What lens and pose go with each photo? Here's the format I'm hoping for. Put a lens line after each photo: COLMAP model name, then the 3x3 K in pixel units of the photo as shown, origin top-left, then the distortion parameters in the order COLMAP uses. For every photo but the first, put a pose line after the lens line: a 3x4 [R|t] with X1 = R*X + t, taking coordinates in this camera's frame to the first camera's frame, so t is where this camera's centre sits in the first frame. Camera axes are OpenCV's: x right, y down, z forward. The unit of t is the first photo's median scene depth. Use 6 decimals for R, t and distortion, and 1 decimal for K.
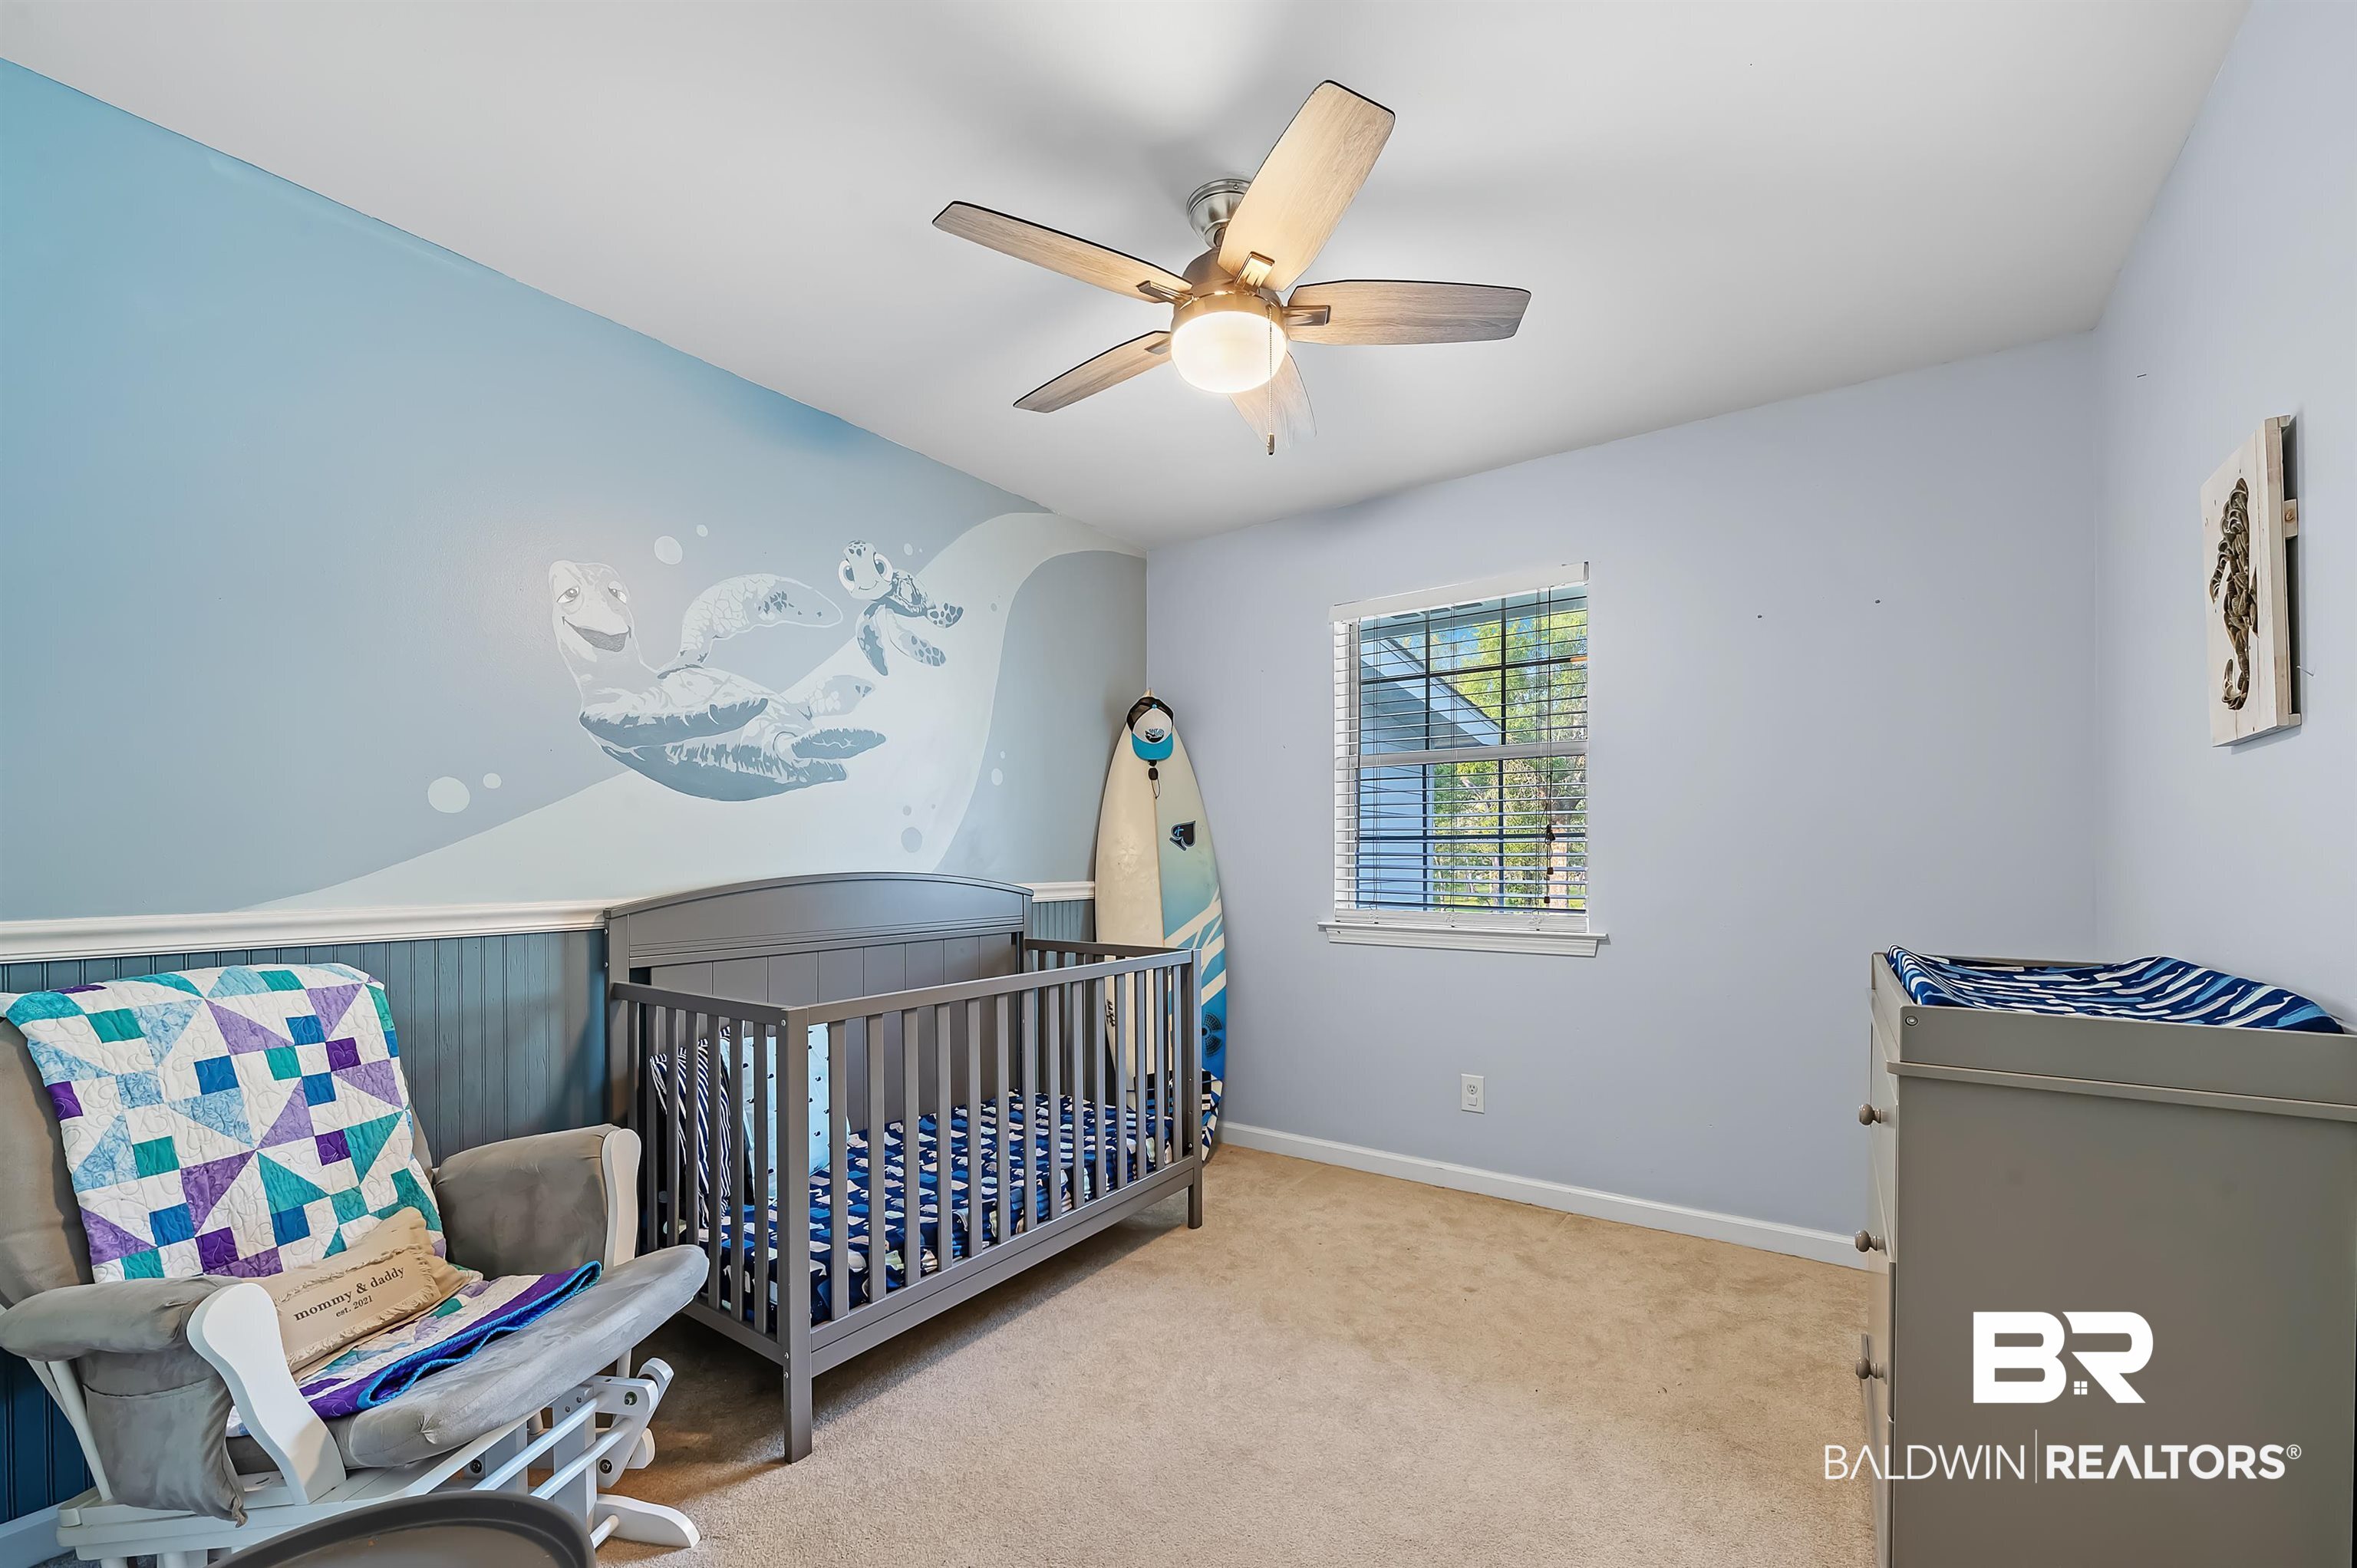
lens RADIAL K [[932.7, 0, 1187.9], [0, 932.7, 856.7], [0, 0, 1]] dist [-0.001331, -0.003639]
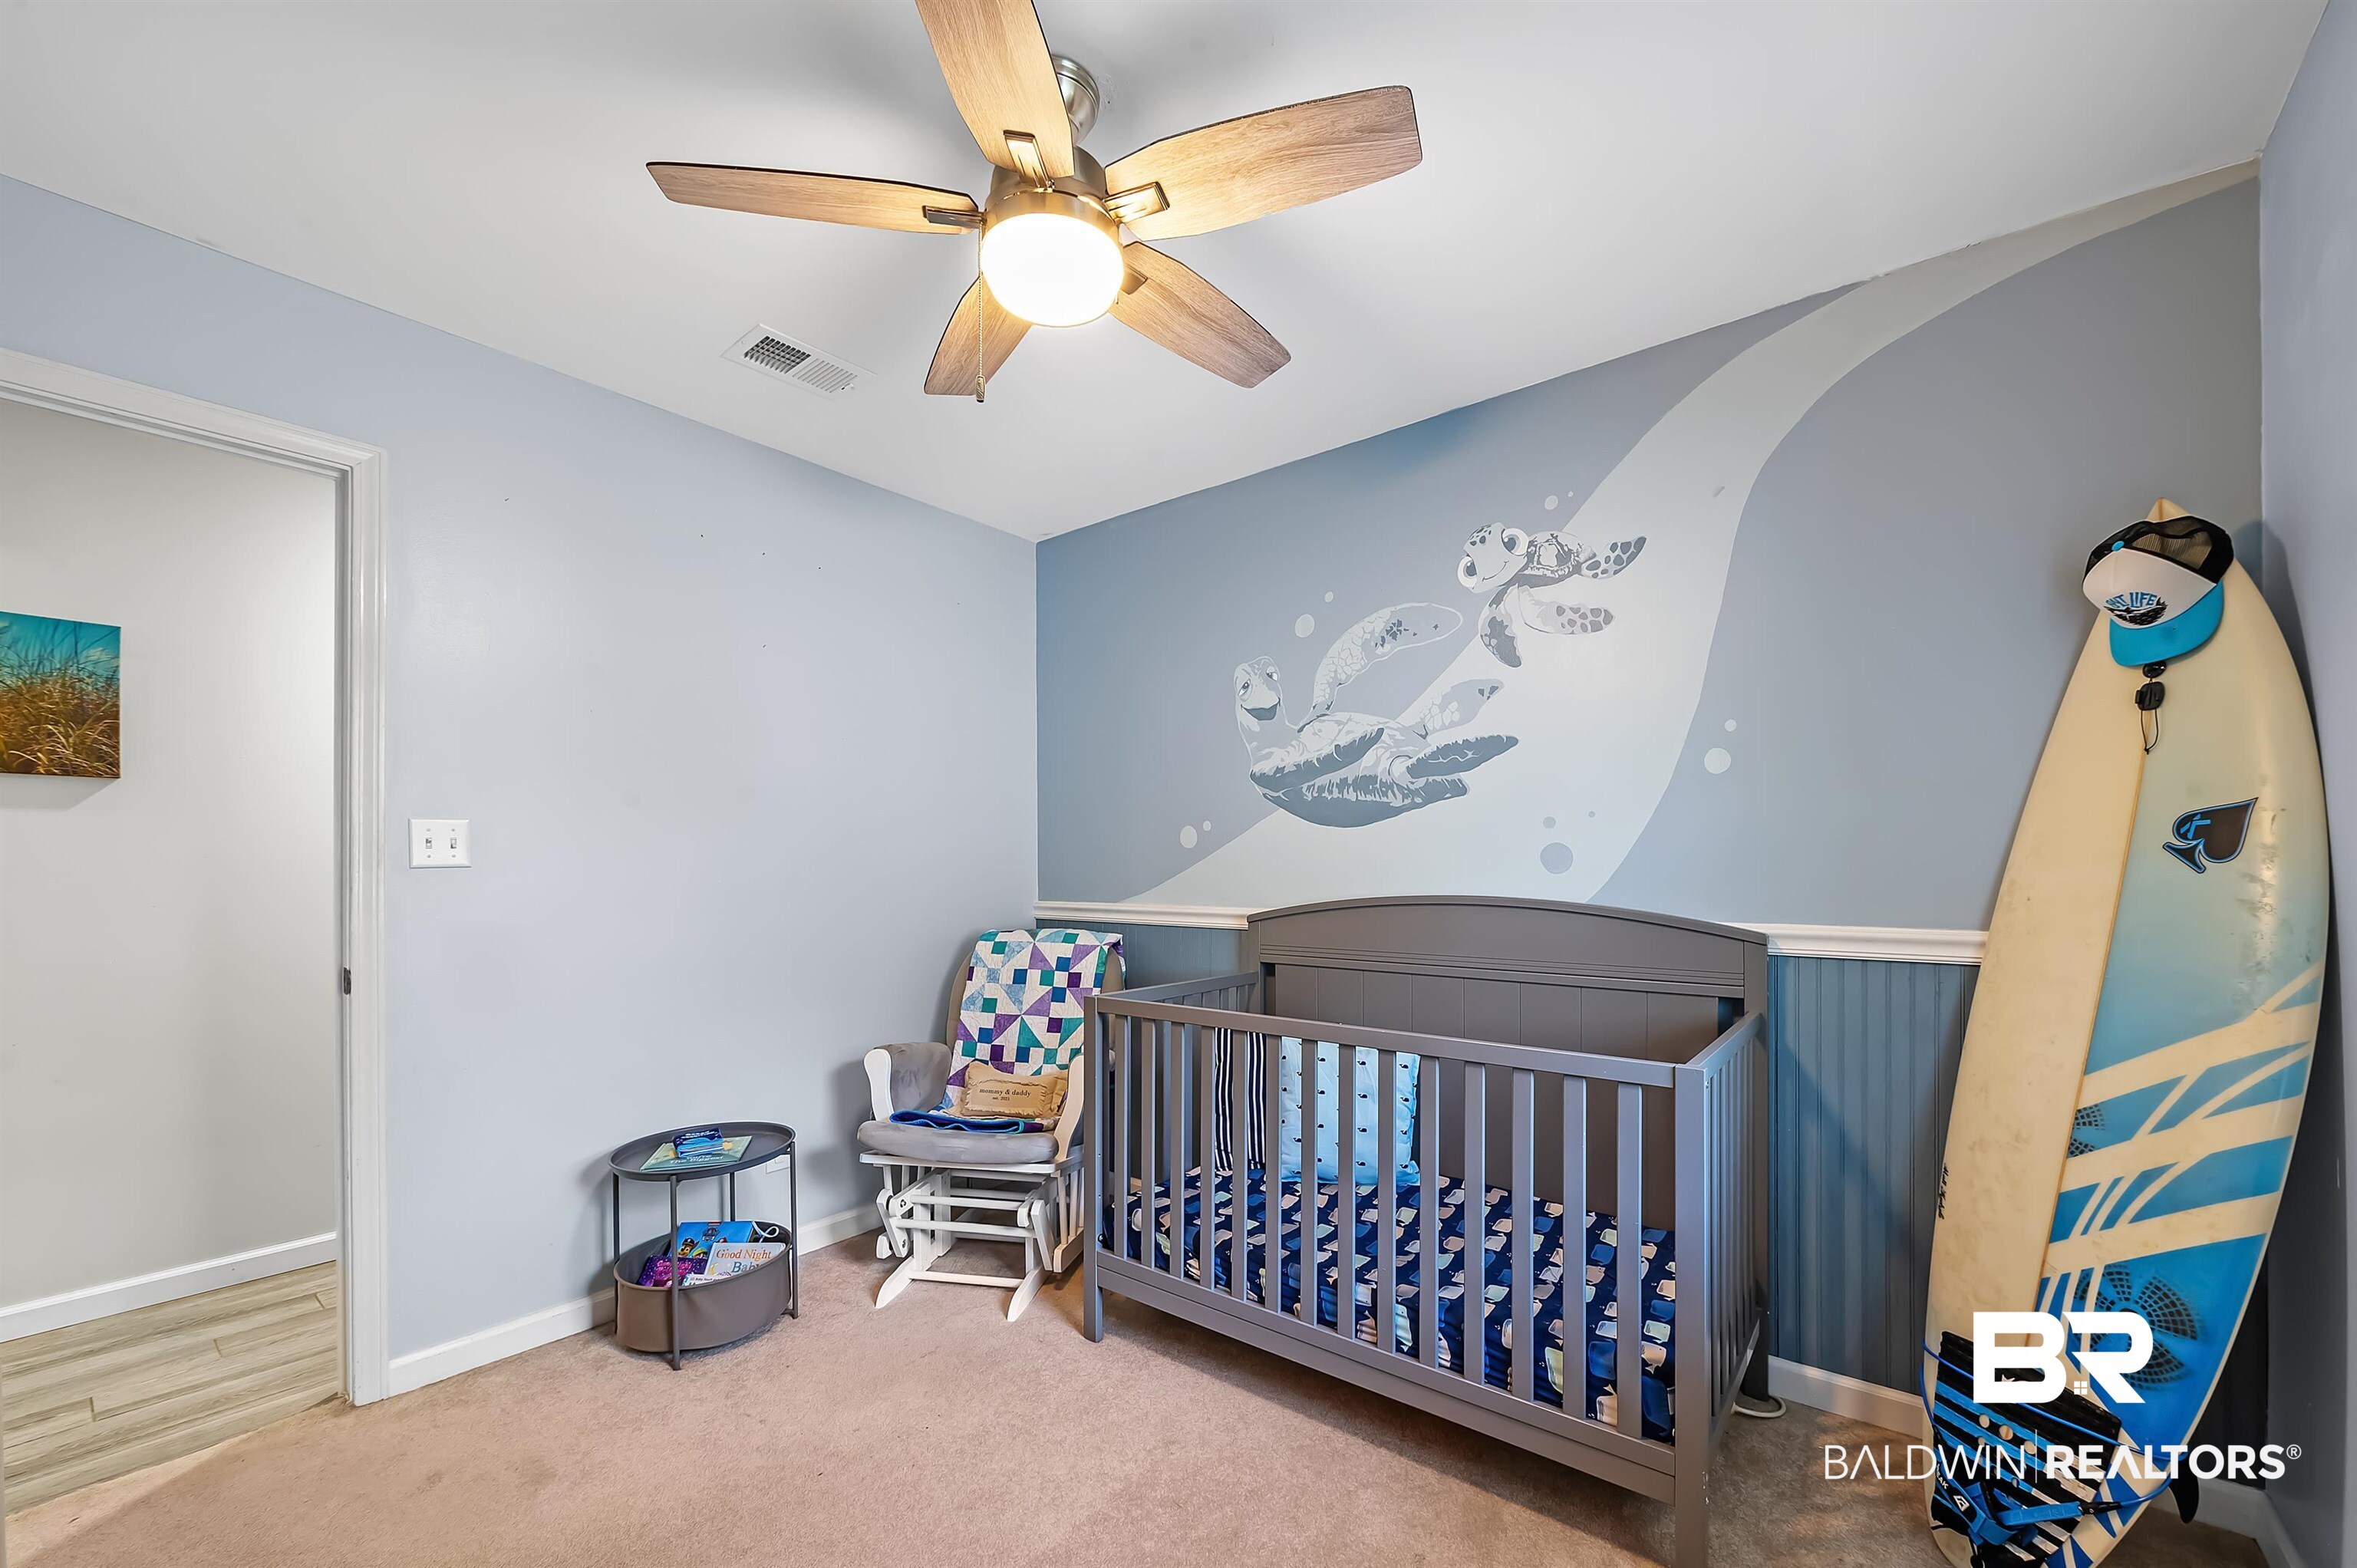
lens RADIAL K [[932.7, 0, 1187.9], [0, 932.7, 856.7], [0, 0, 1]] dist [-0.001331, -0.003639]
pose [[-0.061159, -0.002727, -0.998124, 0.632762], [0.004223, 0.999987, -0.002990, -0.021714], [0.998119, -0.004398, -0.061146, 0.866514]]
